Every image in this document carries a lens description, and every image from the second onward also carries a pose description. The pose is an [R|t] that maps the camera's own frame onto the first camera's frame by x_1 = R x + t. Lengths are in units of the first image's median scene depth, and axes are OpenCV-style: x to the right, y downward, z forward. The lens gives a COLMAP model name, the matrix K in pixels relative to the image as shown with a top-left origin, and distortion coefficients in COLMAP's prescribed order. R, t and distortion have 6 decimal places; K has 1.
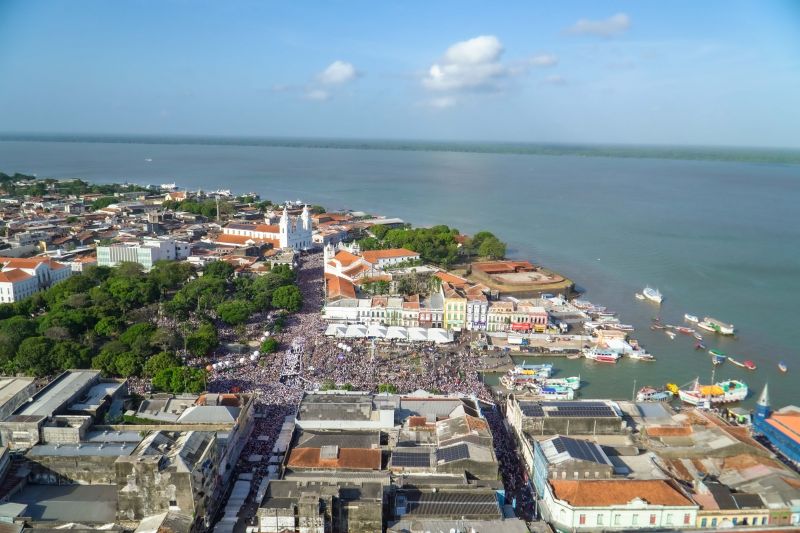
lens RADIAL K [[638.0, 0, 400.9], [0, 638.0, 263.0], [0, 0, 1]] dist [-0.015609, -0.005563]
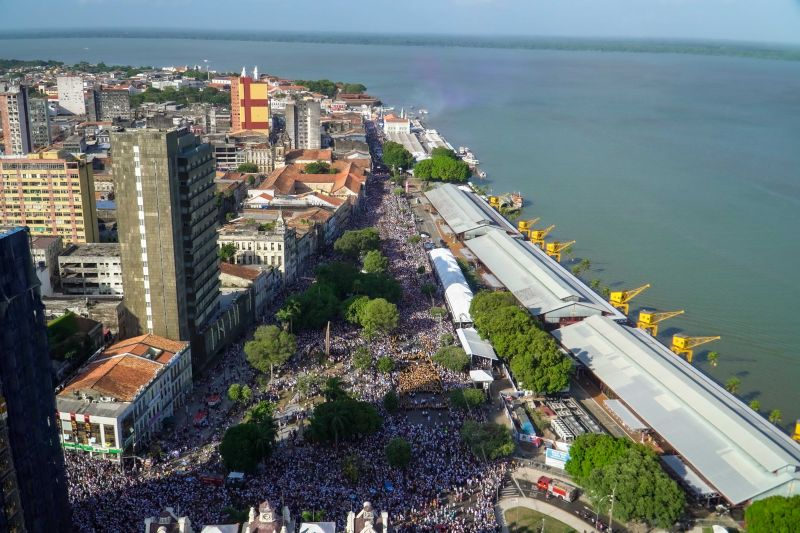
lens RADIAL K [[790.3, 0, 399.2], [0, 790.3, 266.3], [0, 0, 1]] dist [0.069084, -0.231858]
pose [[0.999118, 0.011770, -0.040296, 0.552917], [-0.007985, 0.995650, 0.092832, 0.407961], [0.041213, -0.092428, 0.994866, -2.009719]]
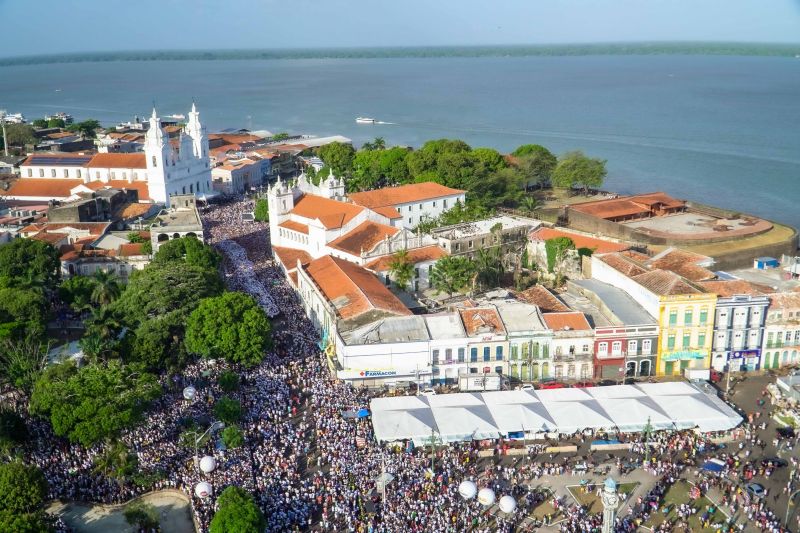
lens RADIAL K [[816.1, 0, 398.4], [0, 816.1, 266.9], [0, 0, 1]] dist [0.088749, -0.351619]
pose [[0.984142, -0.079509, 0.158562, -0.159183], [0.068361, 0.994870, 0.074573, -0.009349], [-0.163678, -0.062551, 0.984529, 0.541784]]
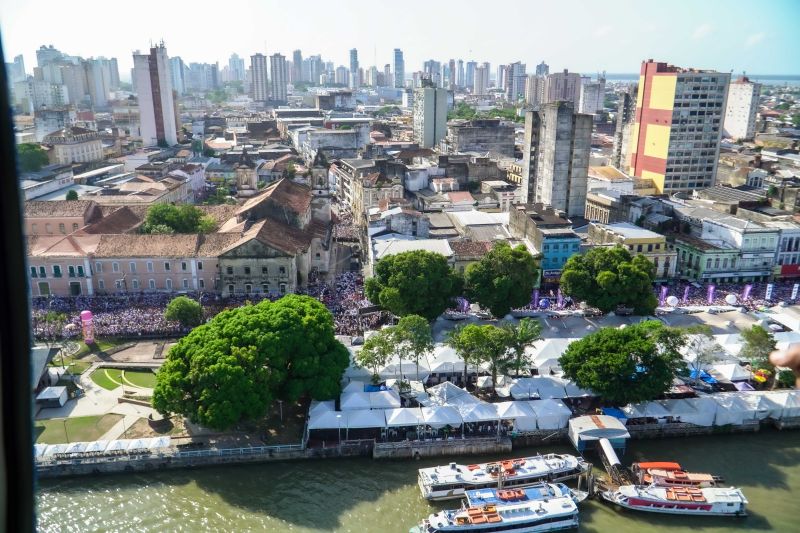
lens RADIAL K [[638.0, 0, 400.9], [0, 638.0, 263.0], [0, 0, 1]] dist [-0.015609, -0.005563]
pose [[-0.005764, 0.267276, -0.963603, 0.885619], [-0.194415, 0.944932, 0.263260, 0.213674], [0.980902, 0.188856, 0.046516, -0.326355]]
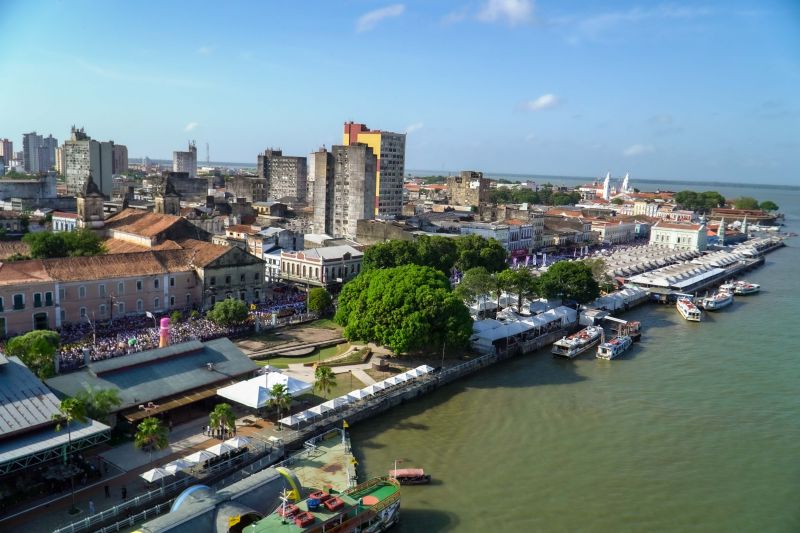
lens RADIAL K [[638.0, 0, 400.9], [0, 638.0, 263.0], [0, 0, 1]] dist [-0.015609, -0.005563]
pose [[0.703512, 0.112035, -0.701797, 0.857065], [-0.164036, 0.986430, -0.006962, 0.335897], [0.691494, 0.120018, 0.712343, -0.668670]]
